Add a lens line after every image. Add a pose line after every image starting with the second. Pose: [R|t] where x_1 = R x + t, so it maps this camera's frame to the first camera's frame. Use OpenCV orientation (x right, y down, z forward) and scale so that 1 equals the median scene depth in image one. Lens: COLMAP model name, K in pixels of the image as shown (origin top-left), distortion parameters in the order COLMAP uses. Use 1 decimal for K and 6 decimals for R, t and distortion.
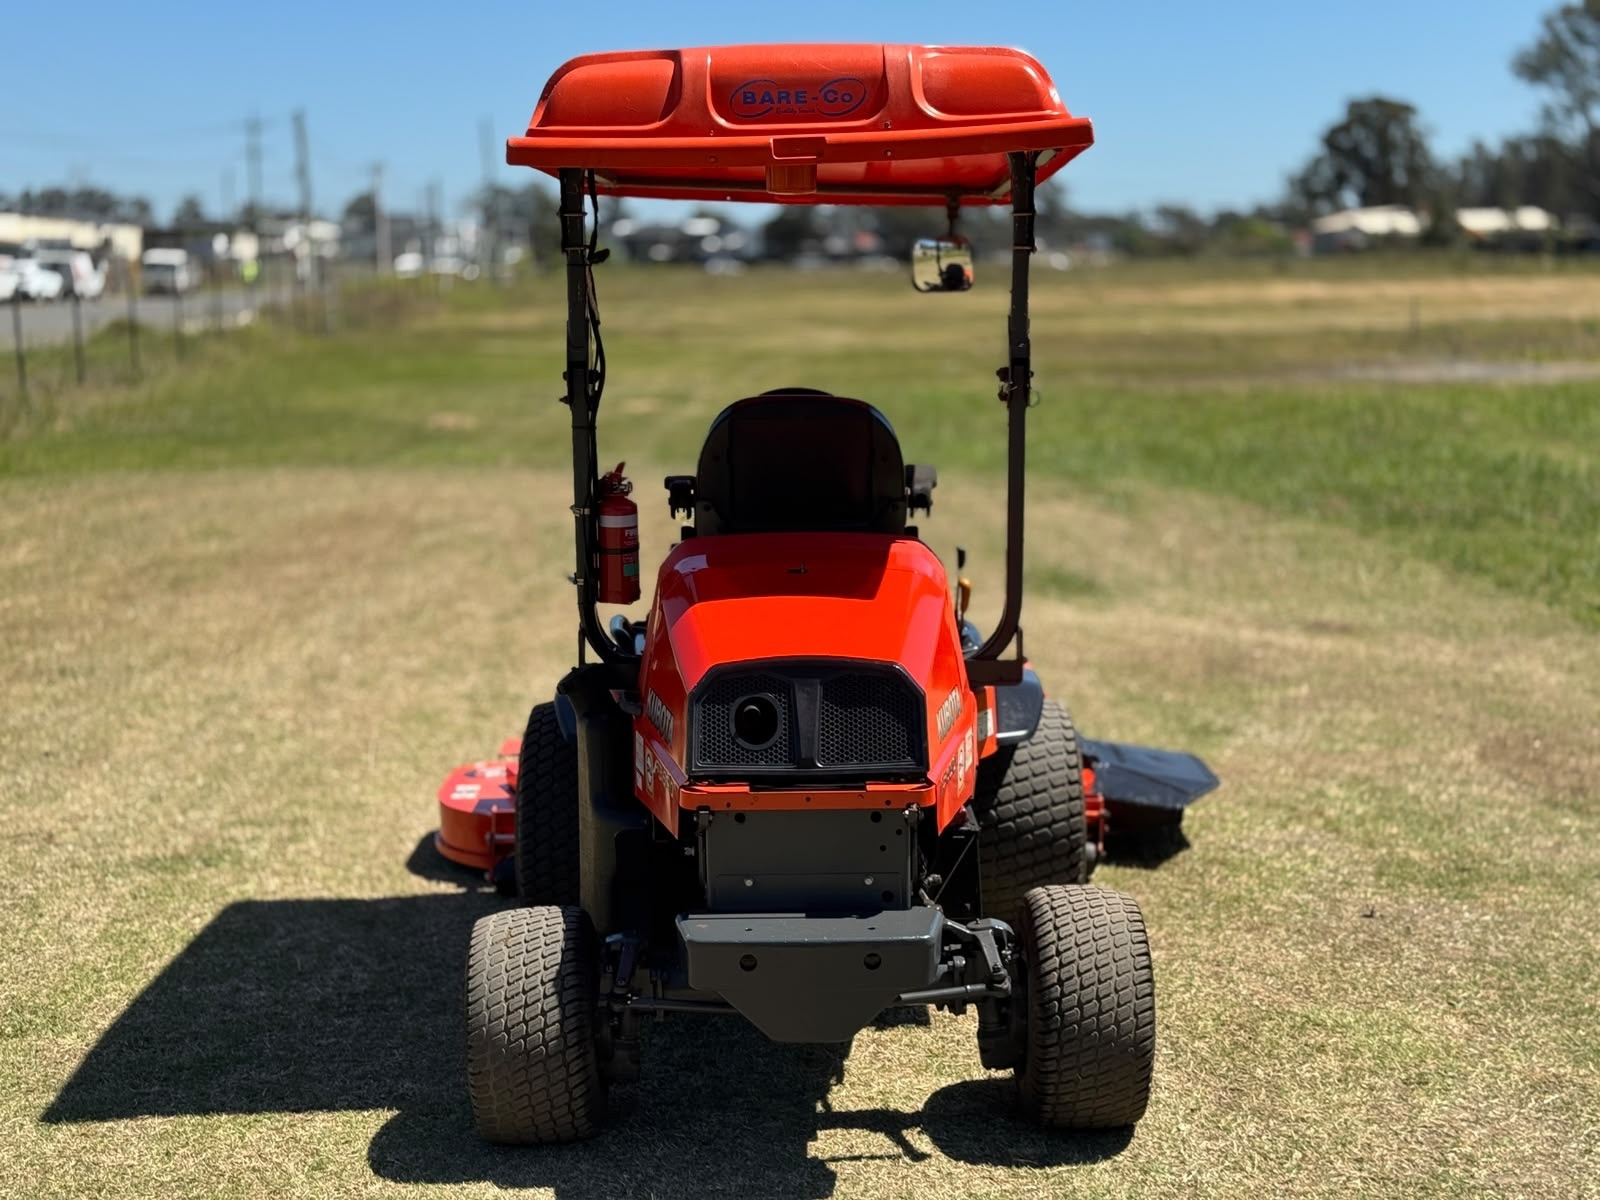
lens RADIAL K [[2224.6, 0, 802.9], [0, 2224.6, 603.8], [0, 0, 1]] dist [0.181109, -0.331000]
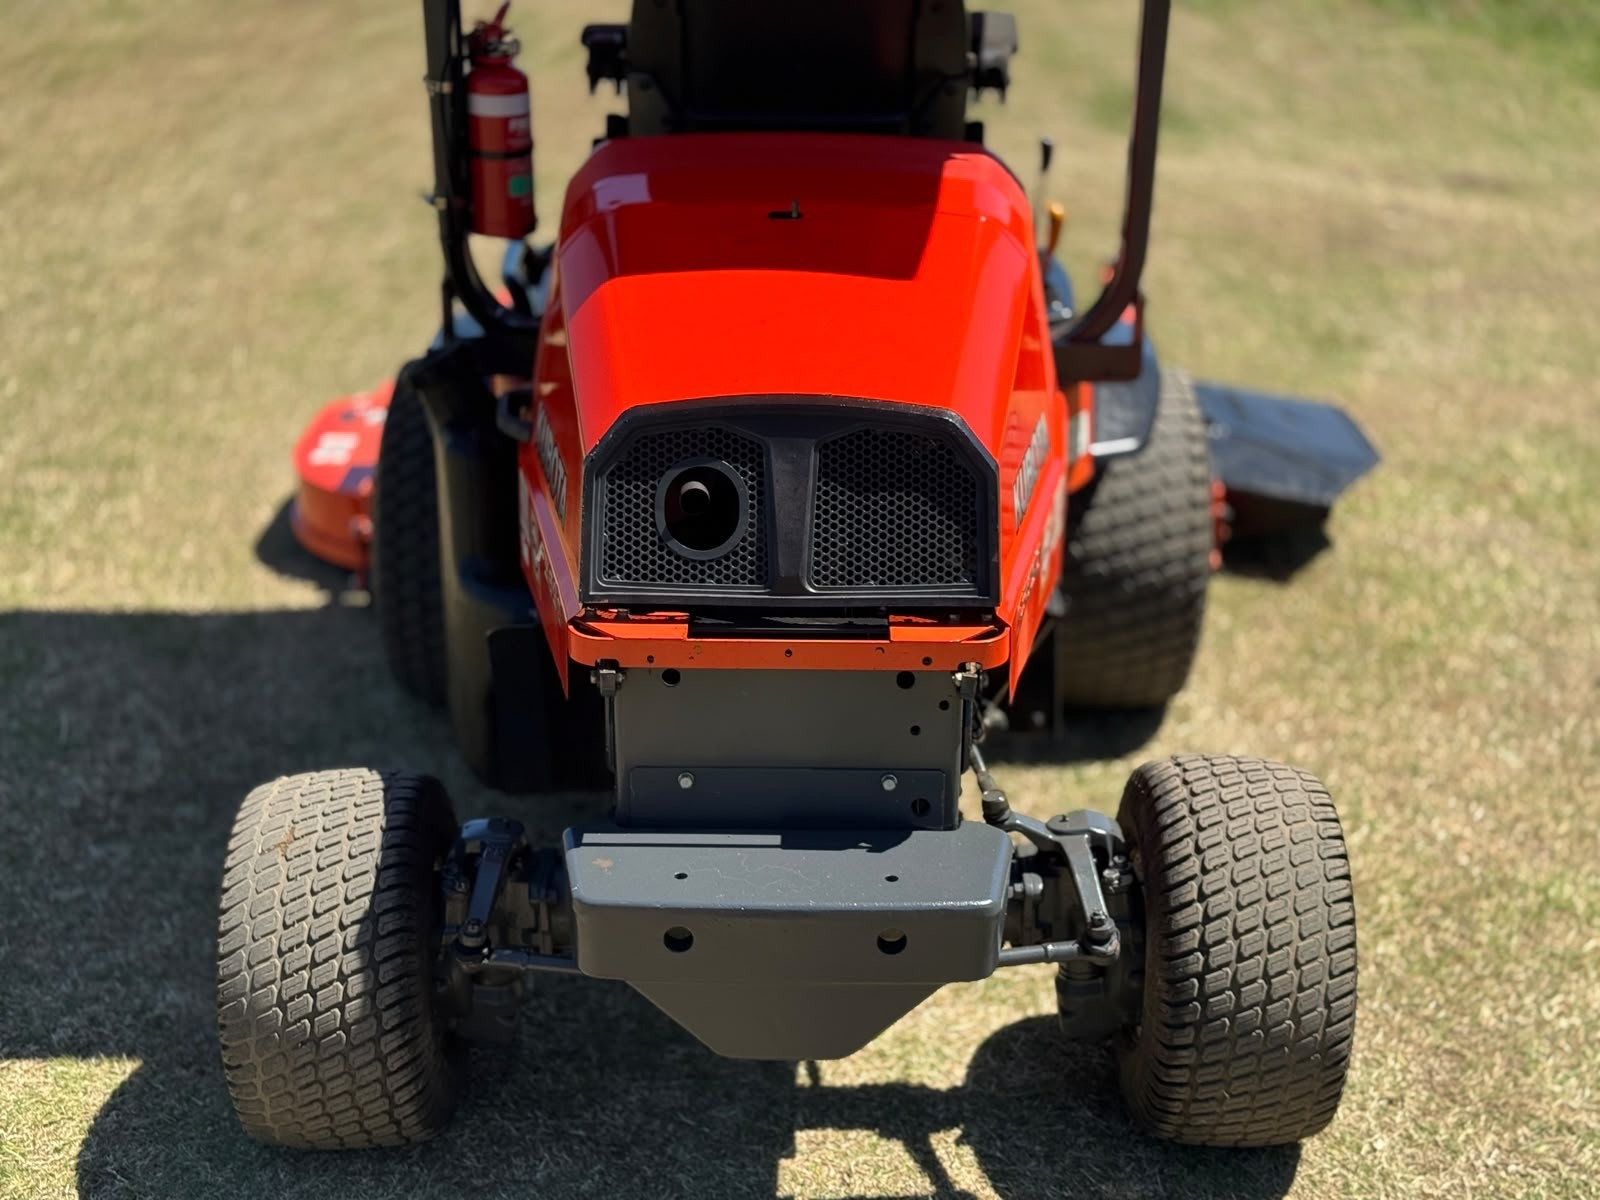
lens RADIAL K [[2237.9, 0, 802.0], [0, 2237.9, 600.7], [0, 0, 1]] dist [0.171306, -0.328495]
pose [[0.999705, 0.023453, -0.006258, 0.007734], [-0.021413, 0.973504, 0.227665, -0.048531], [0.011431, -0.227464, 0.973719, 0.371134]]
